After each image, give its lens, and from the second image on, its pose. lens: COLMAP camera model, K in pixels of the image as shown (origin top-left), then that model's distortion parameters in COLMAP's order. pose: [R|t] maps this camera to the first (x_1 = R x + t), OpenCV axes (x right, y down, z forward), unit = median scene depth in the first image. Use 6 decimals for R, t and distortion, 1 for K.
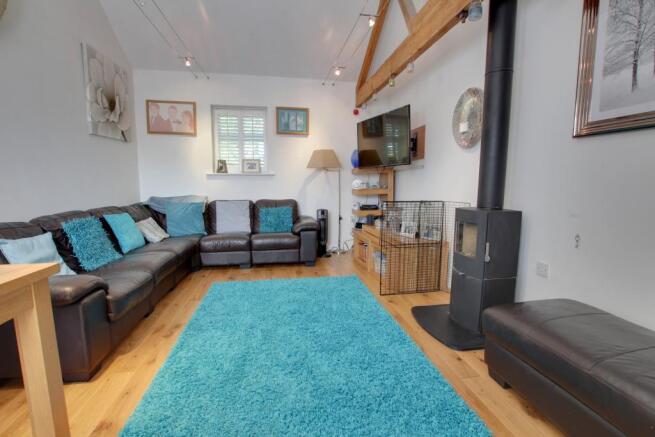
lens RADIAL K [[305.1, 0, 327.5], [0, 305.1, 218.5], [0, 0, 1]] dist [-0.027234, 0.000215]
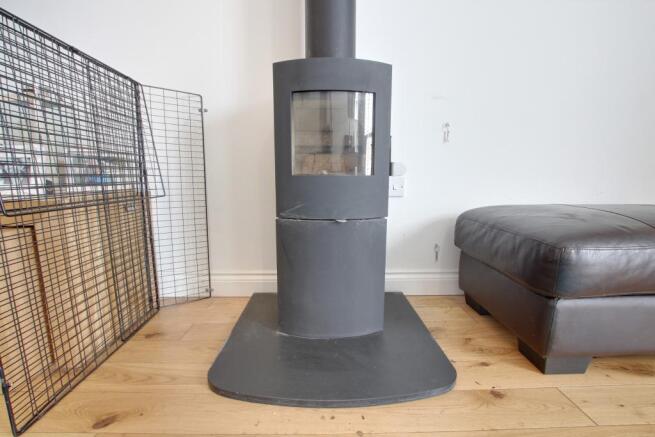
lens RADIAL K [[305.1, 0, 327.5], [0, 305.1, 218.5], [0, 0, 1]] dist [-0.027234, 0.000215]
pose [[0.156638, -0.152278, 0.975846, 0.022104], [0.121520, 0.983507, 0.133968, 0.095489], [-0.980152, 0.097600, 0.172559, 0.757169]]
